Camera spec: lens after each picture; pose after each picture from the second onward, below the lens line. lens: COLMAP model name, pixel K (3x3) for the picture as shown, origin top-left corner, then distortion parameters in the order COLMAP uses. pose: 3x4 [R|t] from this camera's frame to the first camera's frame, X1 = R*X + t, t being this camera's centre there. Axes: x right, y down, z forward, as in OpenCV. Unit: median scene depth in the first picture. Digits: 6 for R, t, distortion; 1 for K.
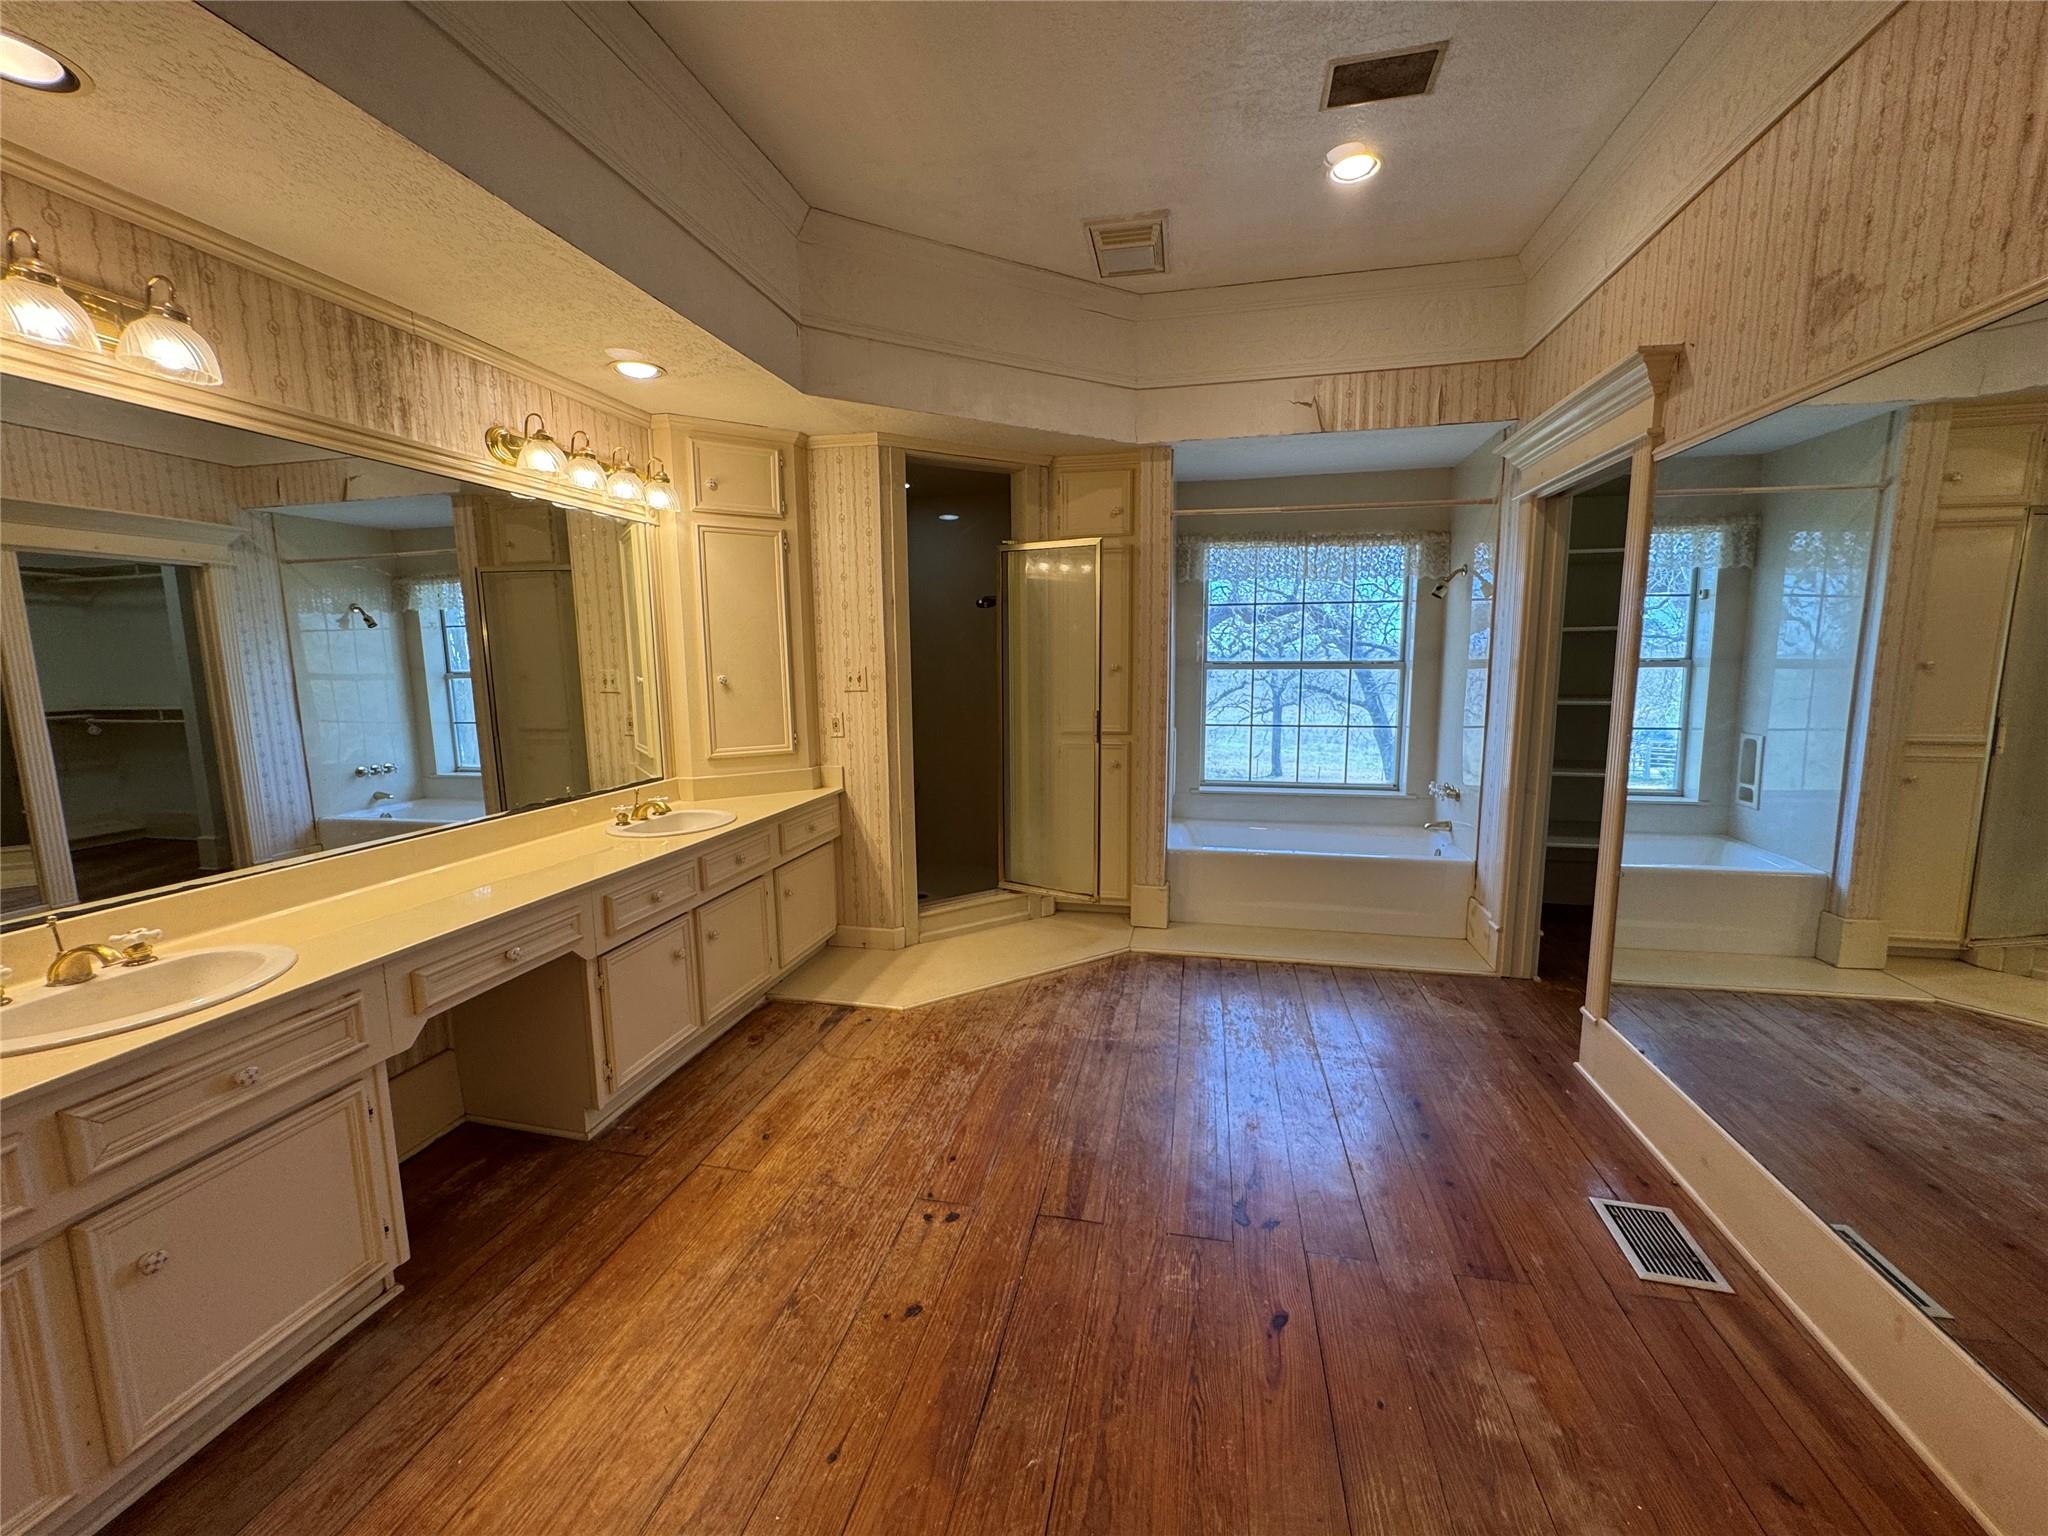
lens RADIAL K [[823.2, 0, 1024.0], [0, 823.2, 768.0], [0, 0, 1]] dist [-0.001281, -0.000092]
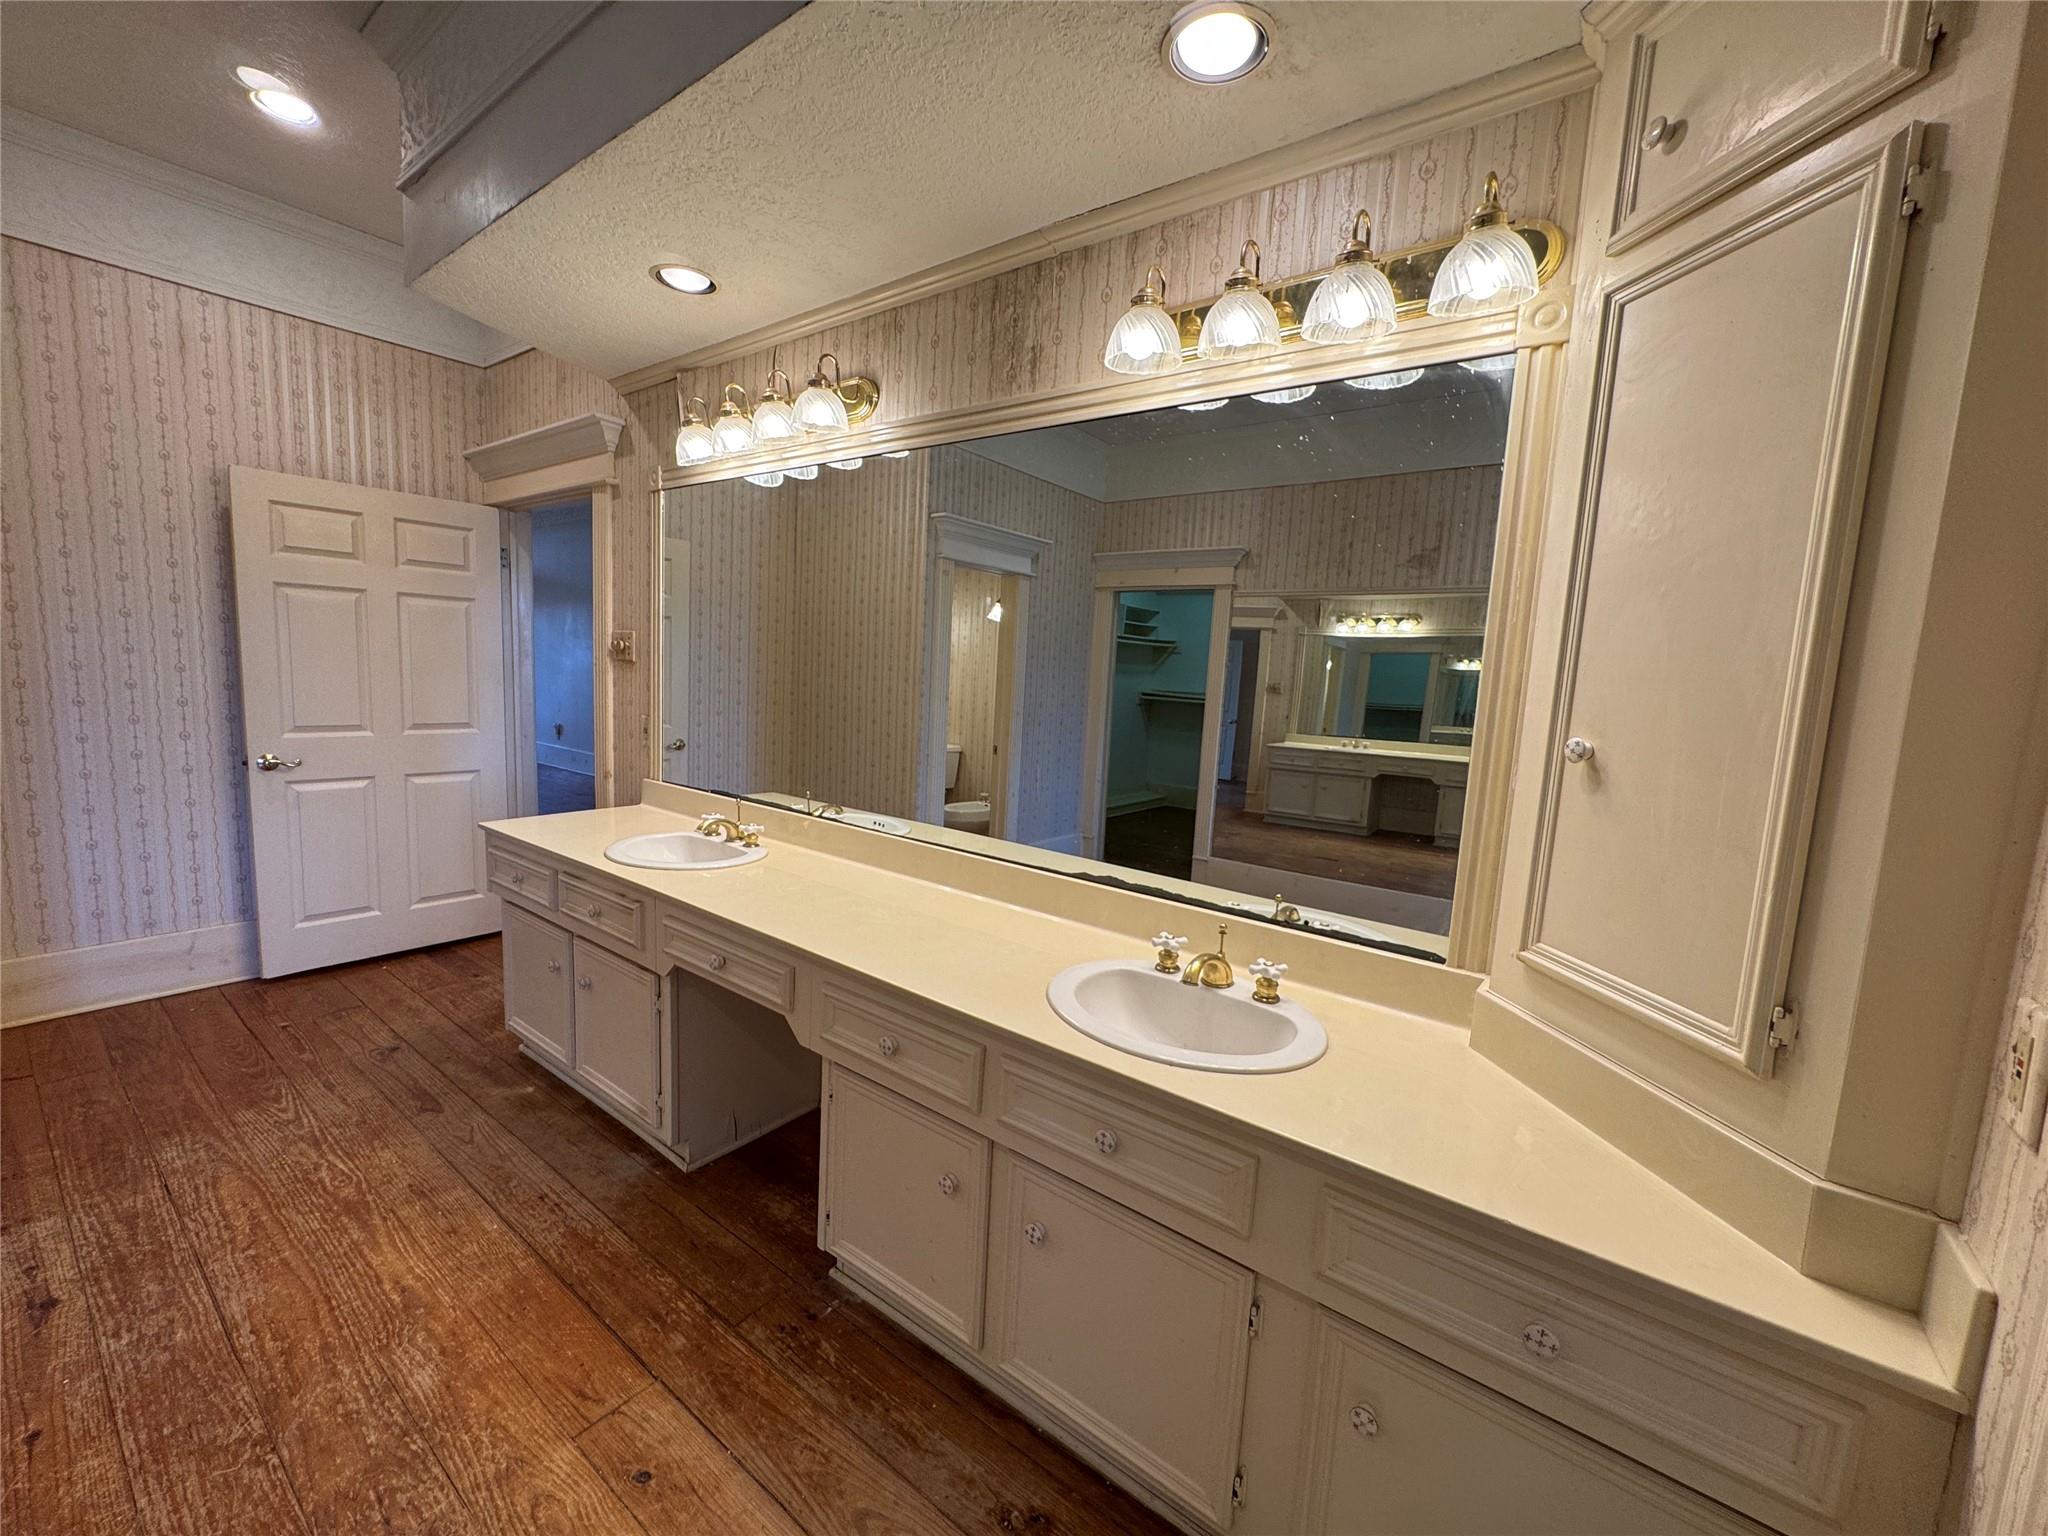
lens RADIAL K [[823.2, 0, 1024.0], [0, 823.2, 768.0], [0, 0, 1]] dist [-0.001281, -0.000092]
pose [[-0.425132, 0.097384, -0.899877, 0.041638], [-0.168109, 0.968402, 0.184220, -0.186537], [0.889383, 0.229595, -0.395327, 1.414426]]
